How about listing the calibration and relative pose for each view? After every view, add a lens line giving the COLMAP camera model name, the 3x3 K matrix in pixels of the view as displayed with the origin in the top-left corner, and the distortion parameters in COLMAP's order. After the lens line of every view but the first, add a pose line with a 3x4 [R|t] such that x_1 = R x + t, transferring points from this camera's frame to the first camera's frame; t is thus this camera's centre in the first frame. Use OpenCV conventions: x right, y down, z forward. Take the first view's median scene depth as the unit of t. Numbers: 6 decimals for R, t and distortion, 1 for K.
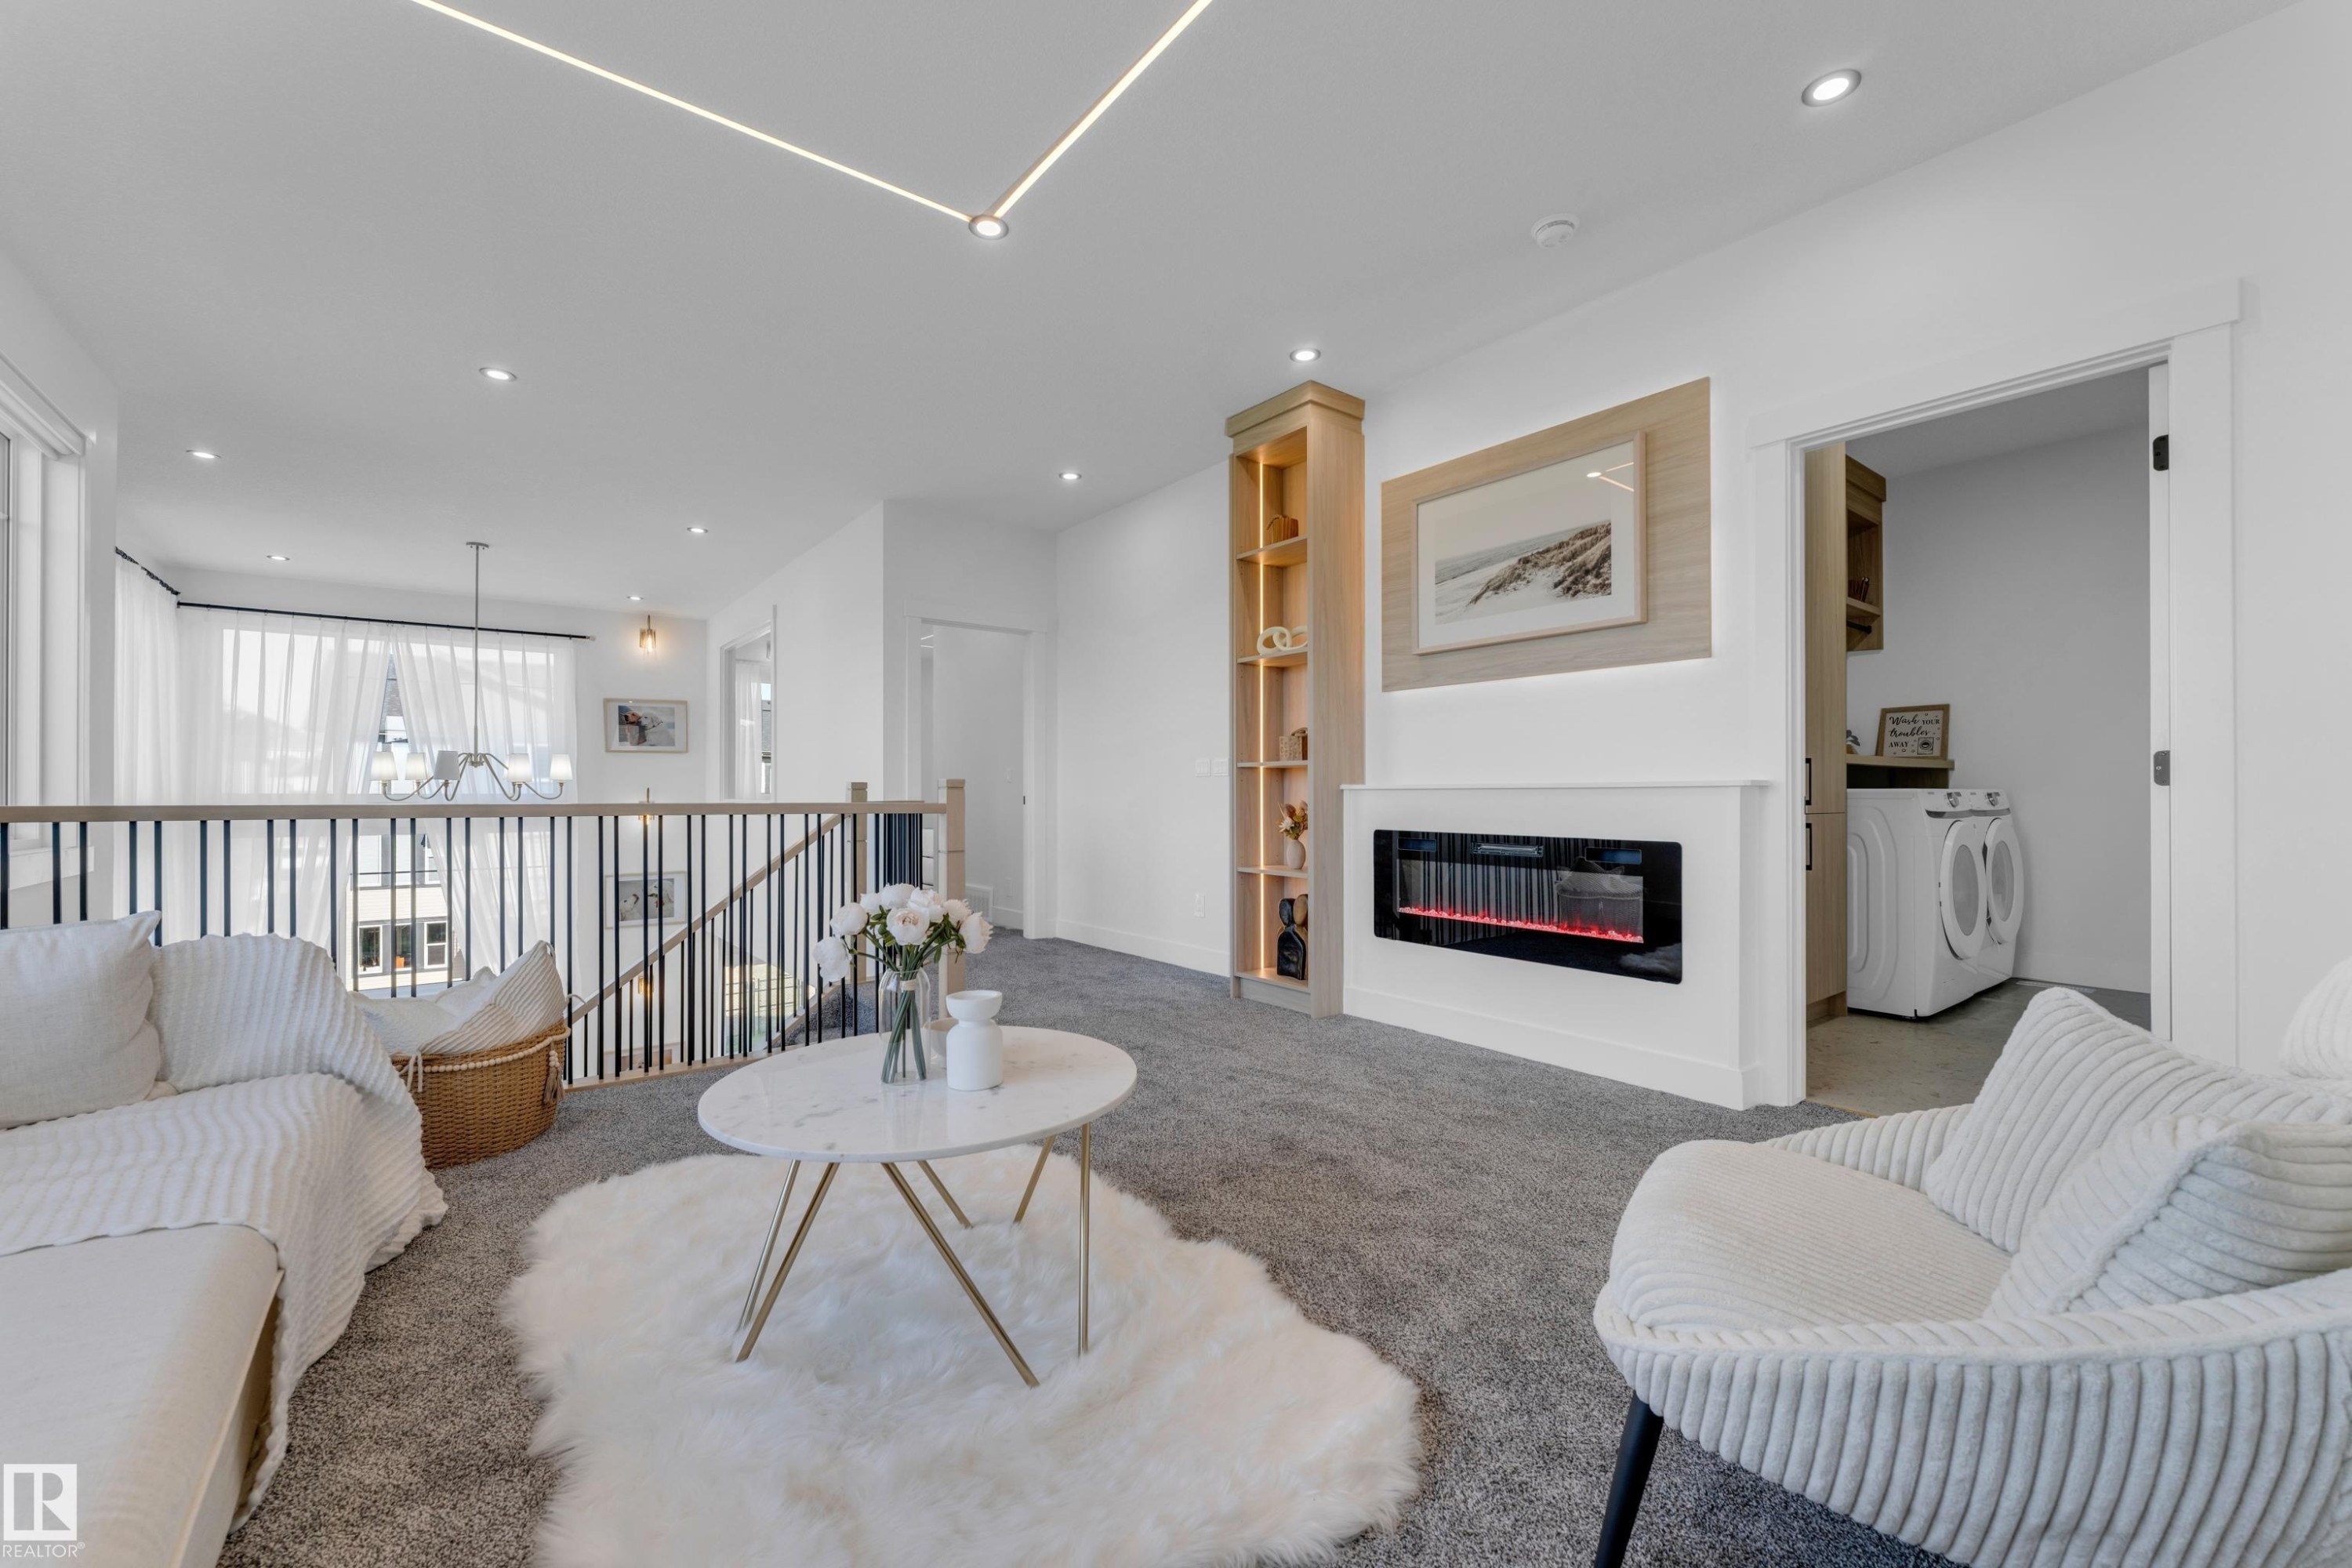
lens RADIAL K [[945.1, 0, 1182.4], [0, 945.1, 783.2], [0, 0, 1]] dist [-0.001707, -0.000031]
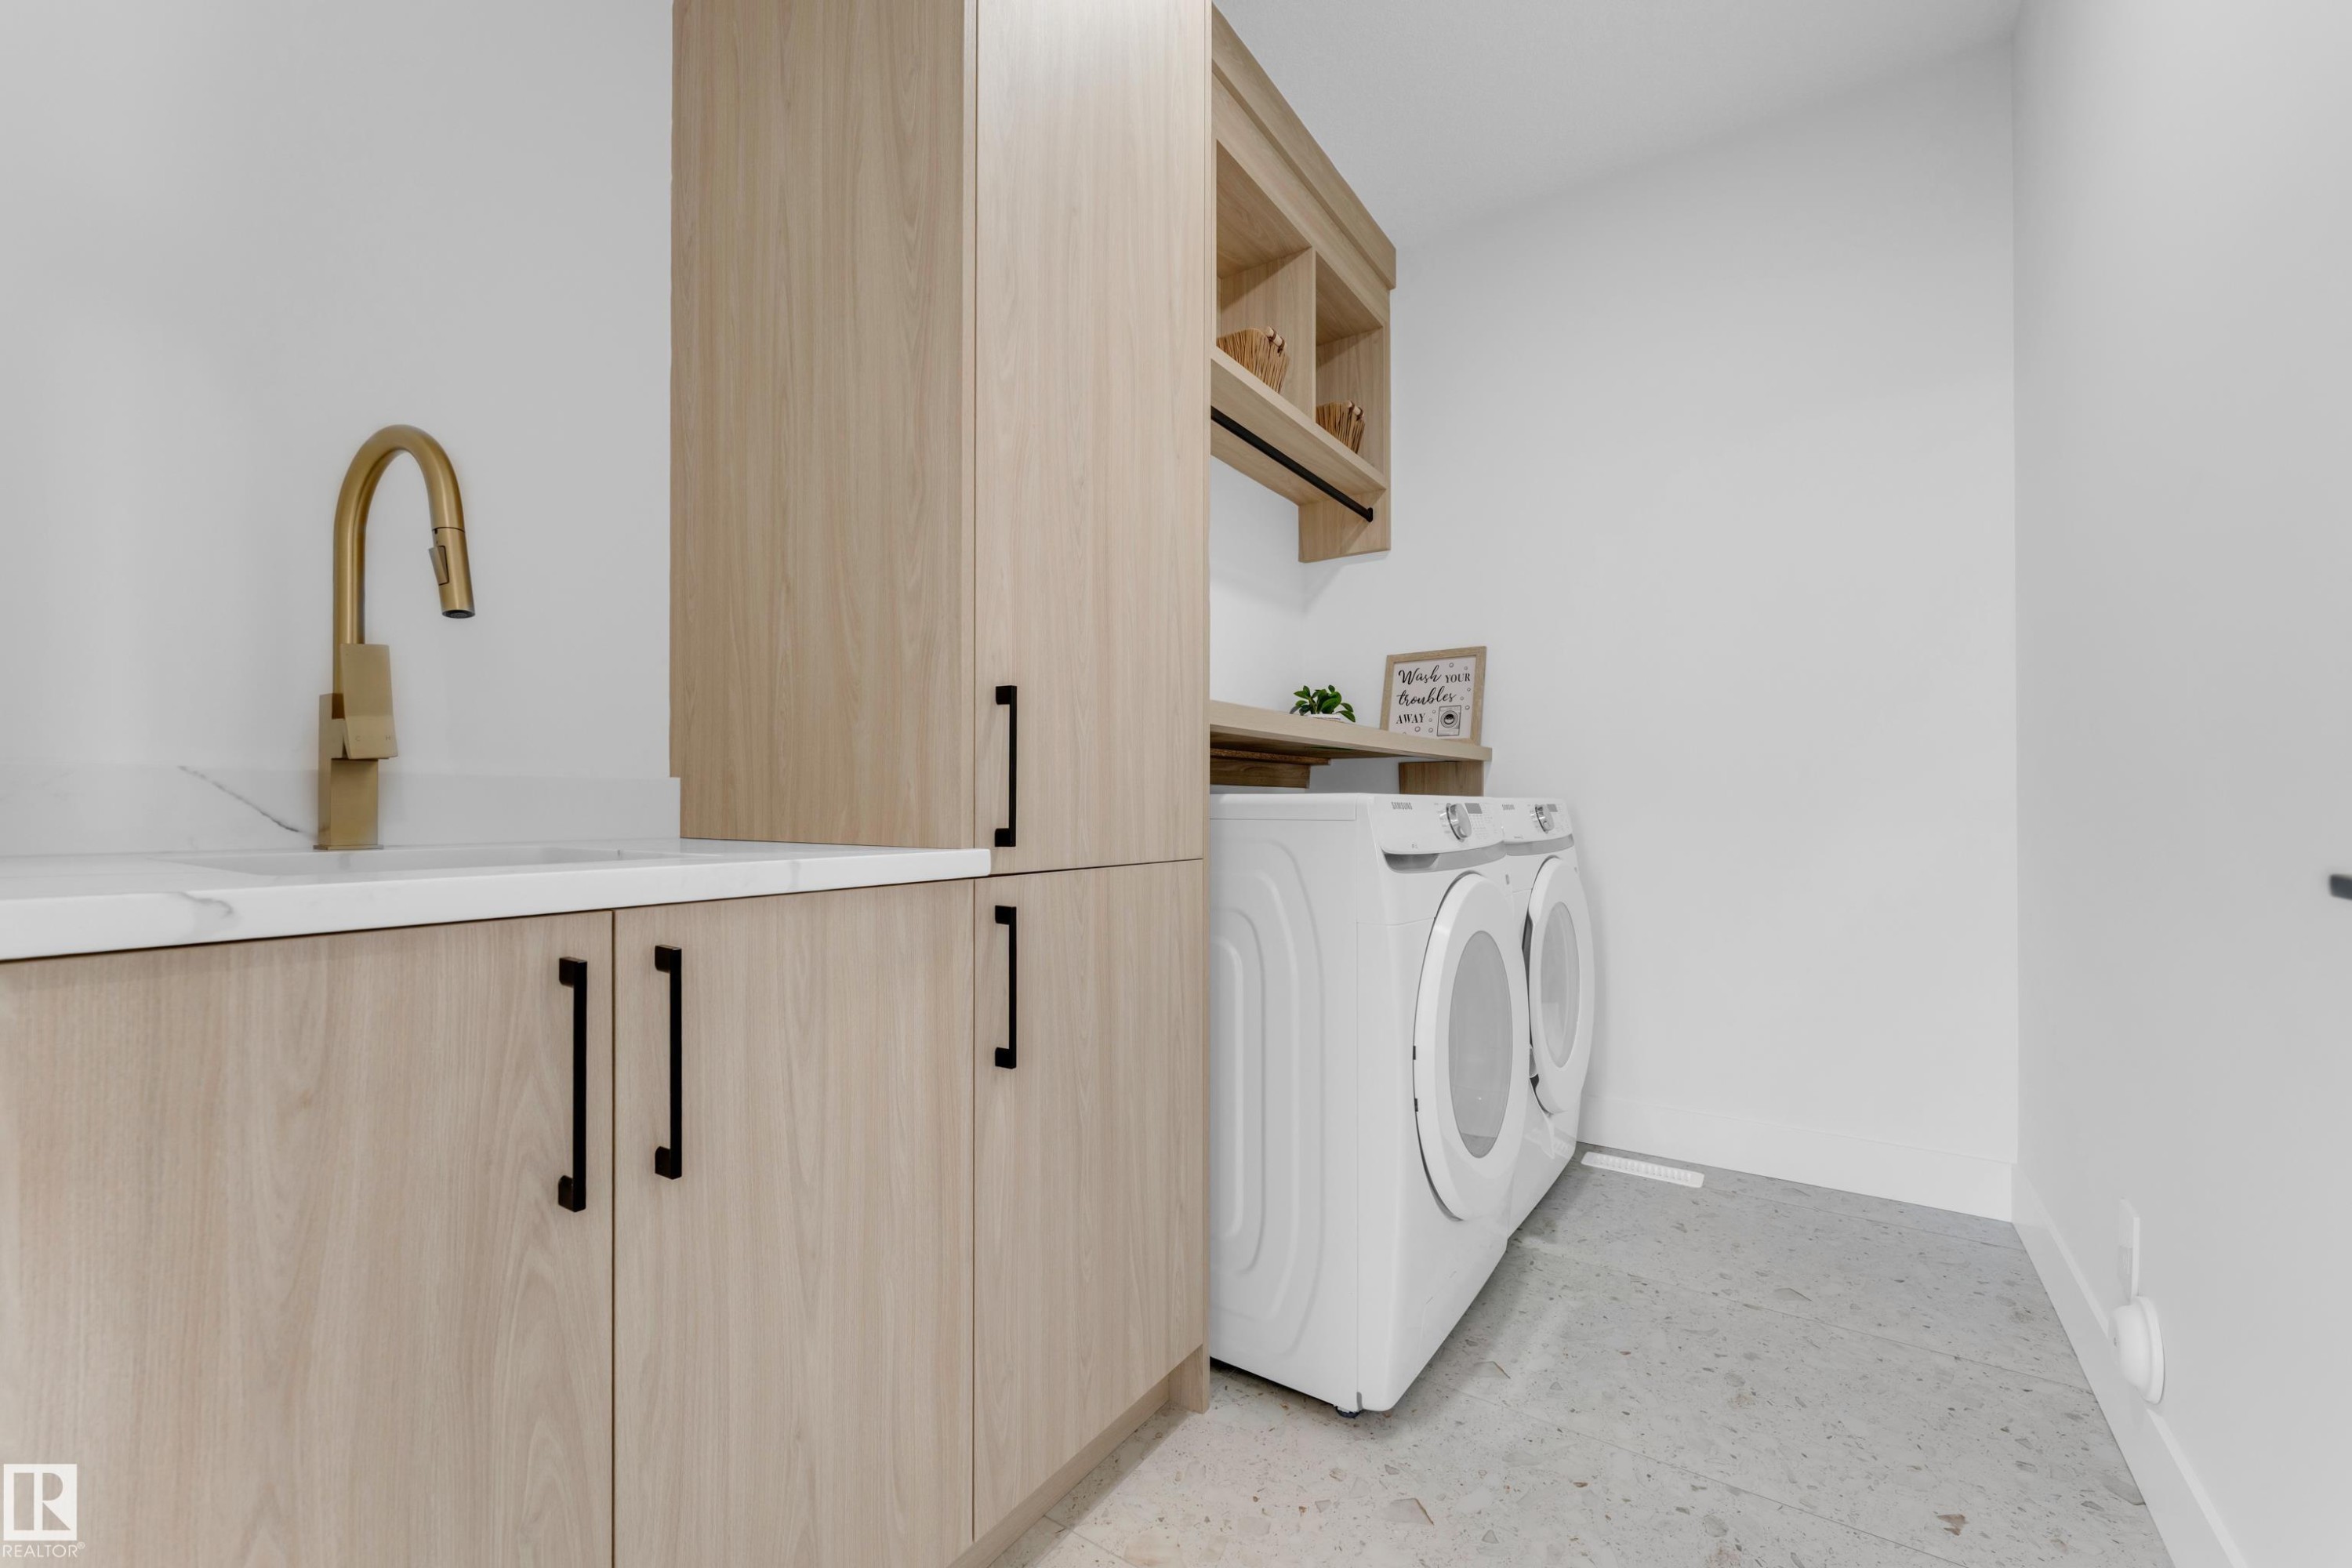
lens RADIAL K [[945.1, 0, 1170.5], [0, 945.1, 795.8], [0, 0, 1]] dist [-0.001707, -0.000031]
pose [[0.950213, 0.008344, 0.311488, 0.513189], [-0.008164, 0.999965, -0.001883, 0.007650], [-0.311493, -0.000754, 0.950248, 0.585203]]
